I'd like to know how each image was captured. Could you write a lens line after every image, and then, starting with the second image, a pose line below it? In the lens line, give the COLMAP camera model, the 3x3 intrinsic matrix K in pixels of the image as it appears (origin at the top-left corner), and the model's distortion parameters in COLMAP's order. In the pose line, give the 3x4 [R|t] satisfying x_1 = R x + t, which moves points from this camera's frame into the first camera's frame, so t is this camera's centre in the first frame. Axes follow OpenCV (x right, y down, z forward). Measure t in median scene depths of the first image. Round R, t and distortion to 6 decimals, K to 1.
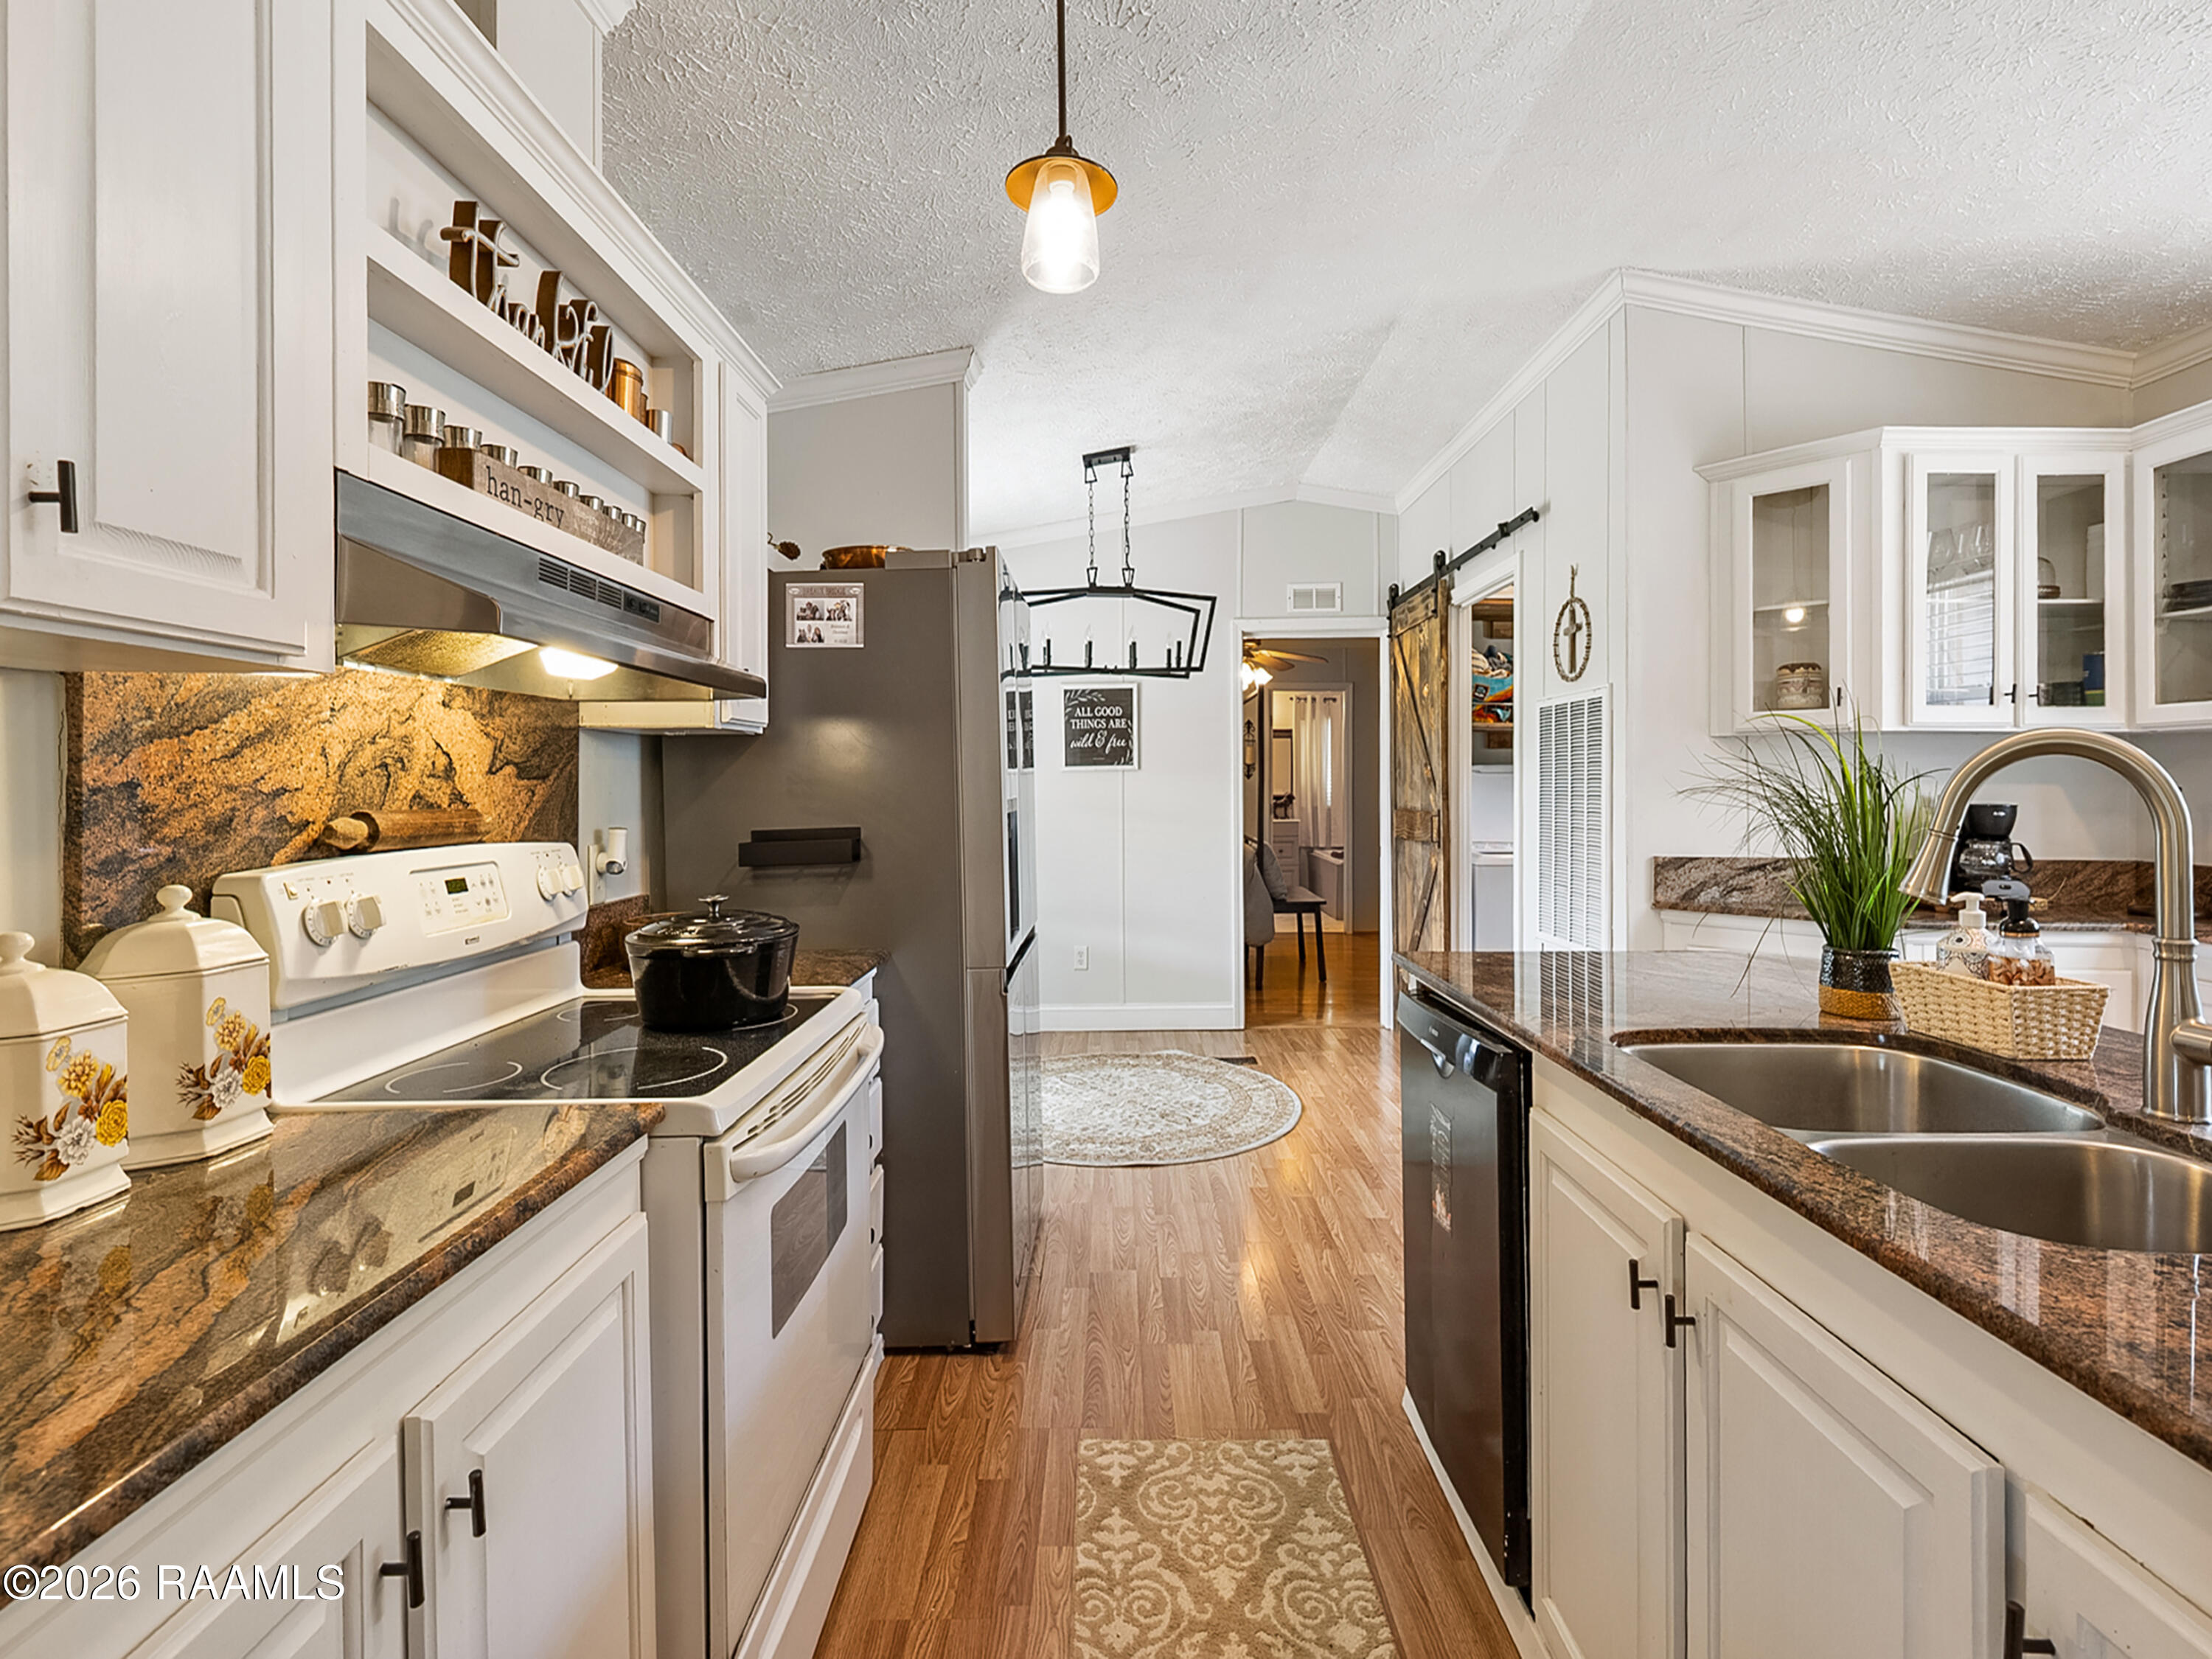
lens RADIAL K [[1017.2, 0, 1104.4], [0, 1017.2, 790.2], [0, 0, 1]] dist [-0.001296, -0.000365]
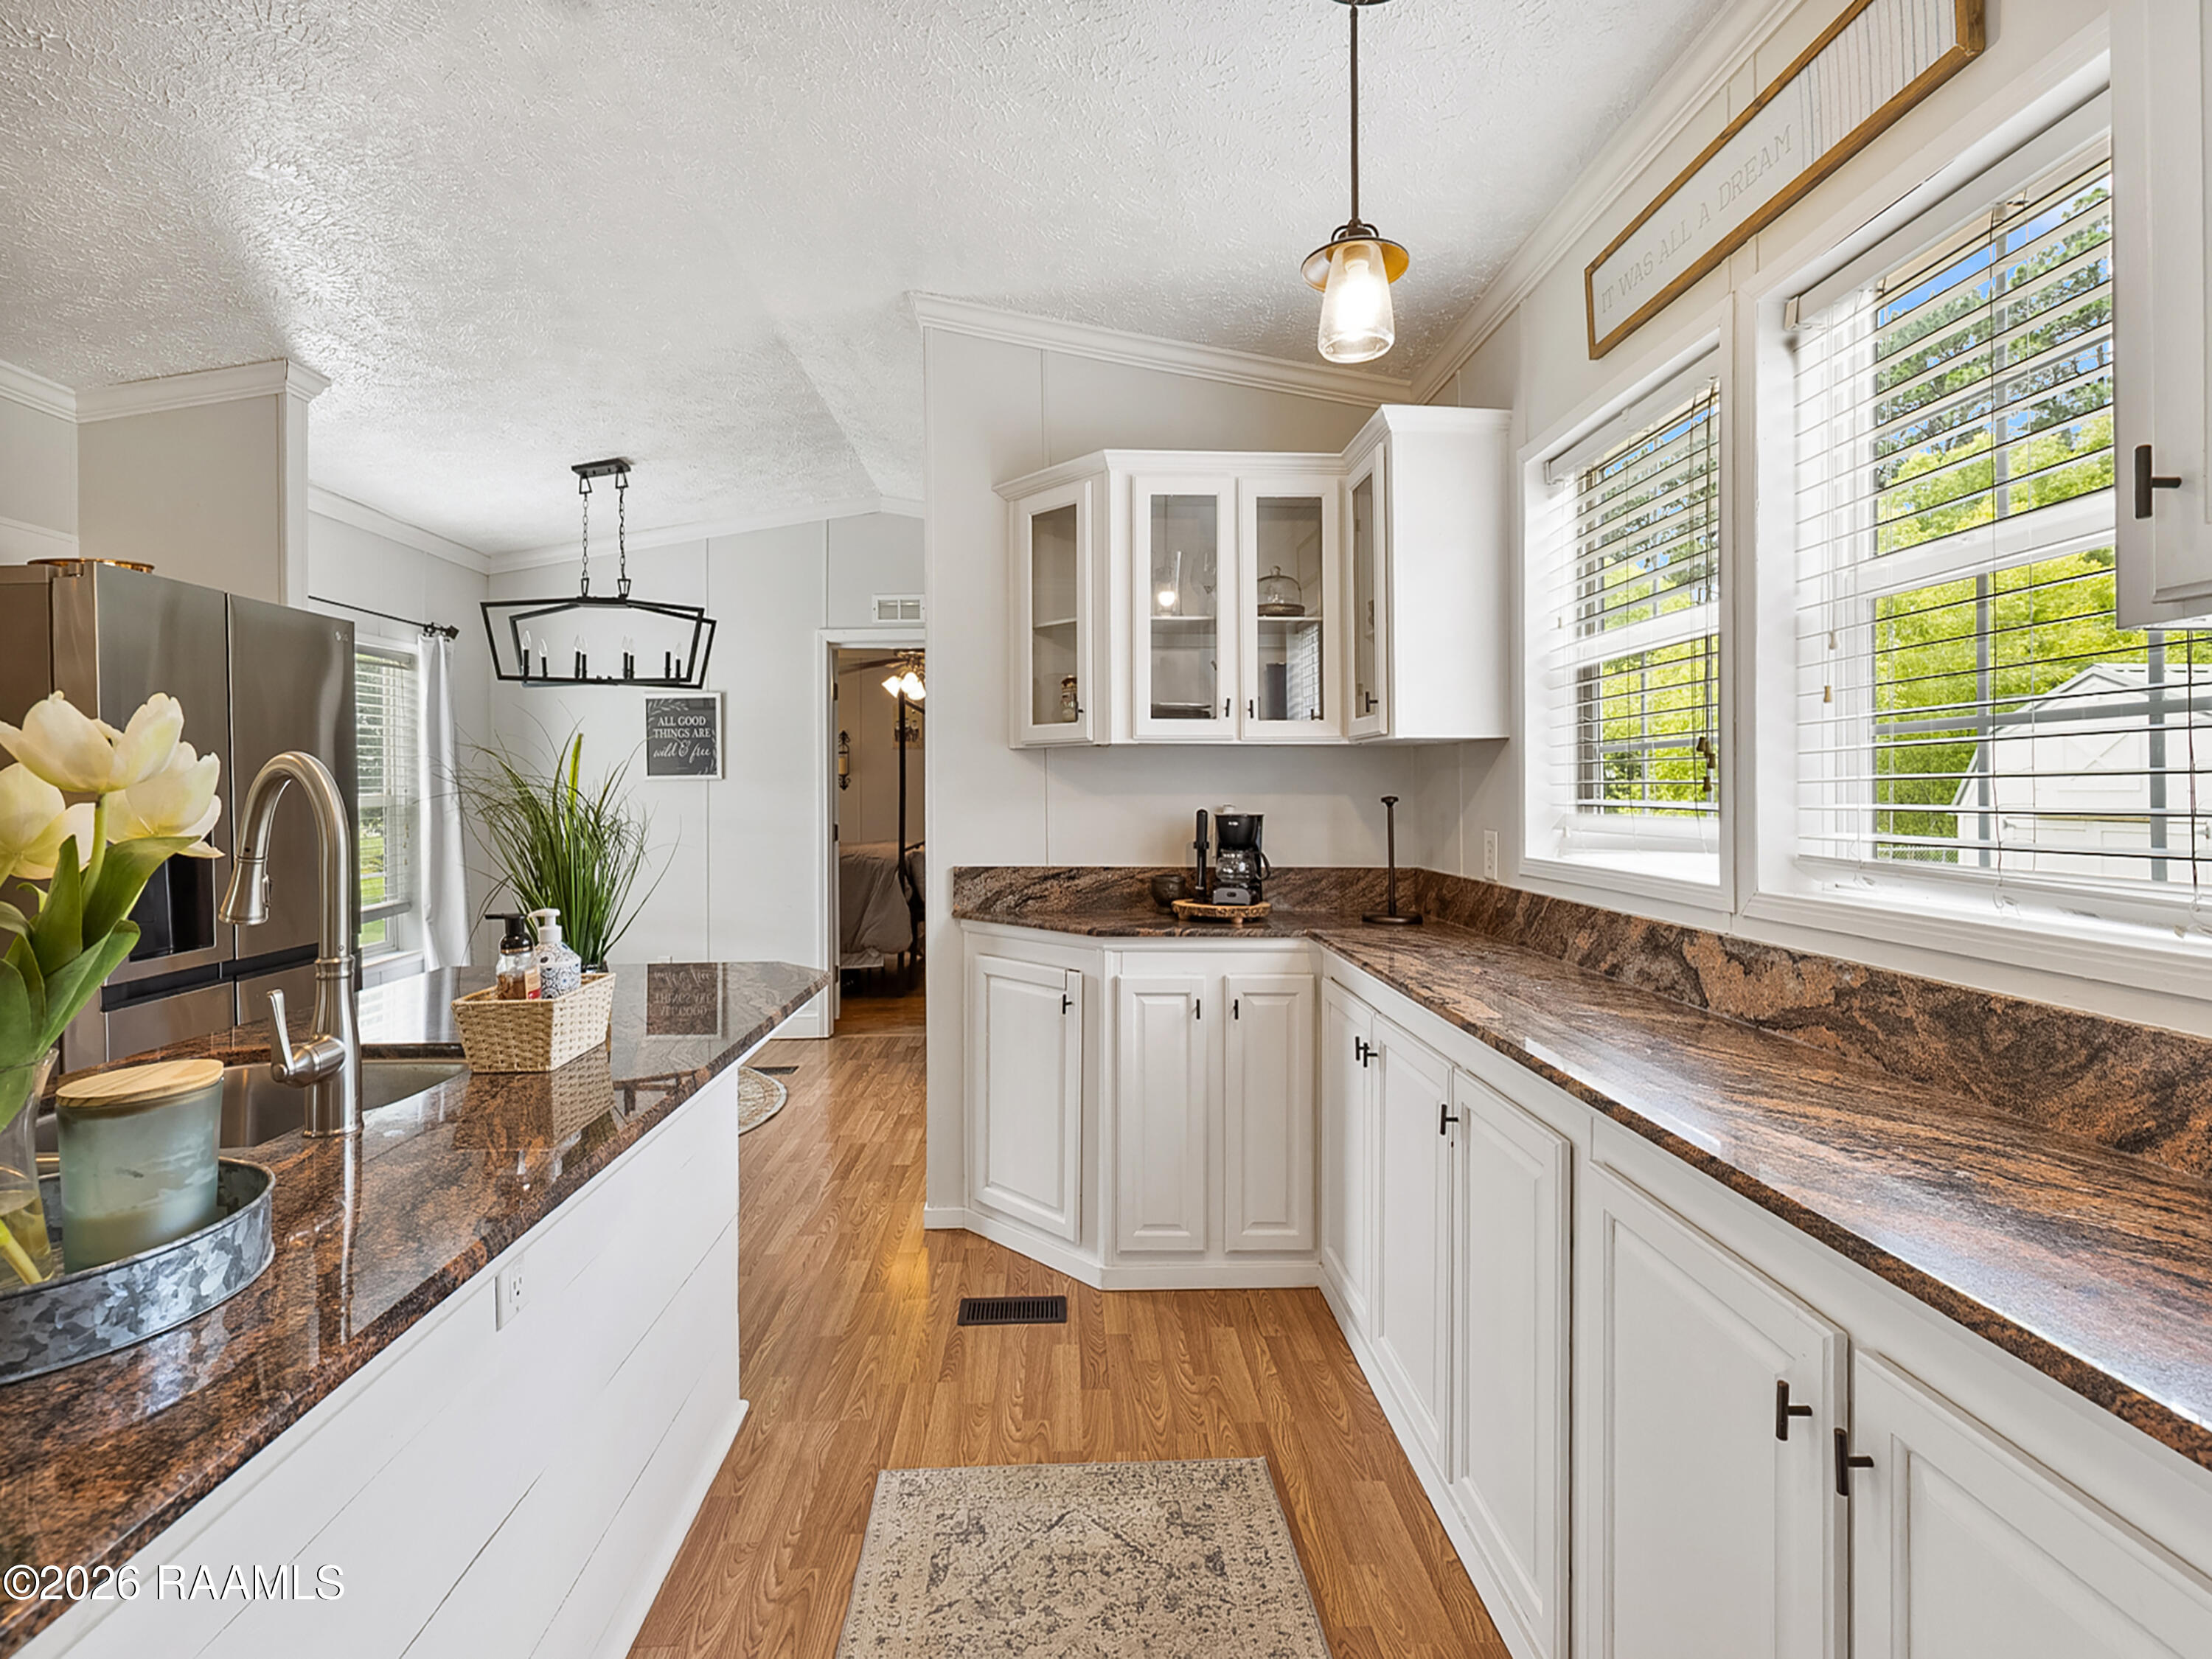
lens RADIAL K [[1015.0, 0, 1089.8], [0, 1015.0, 786.5], [0, 0, 1]] dist [0.001152, 0.000083]
pose [[0.999172, -0.002662, 0.040600, 0.639258], [0.002998, 0.999962, -0.008226, -0.006210], [-0.040576, 0.008341, 0.999142, -0.024484]]
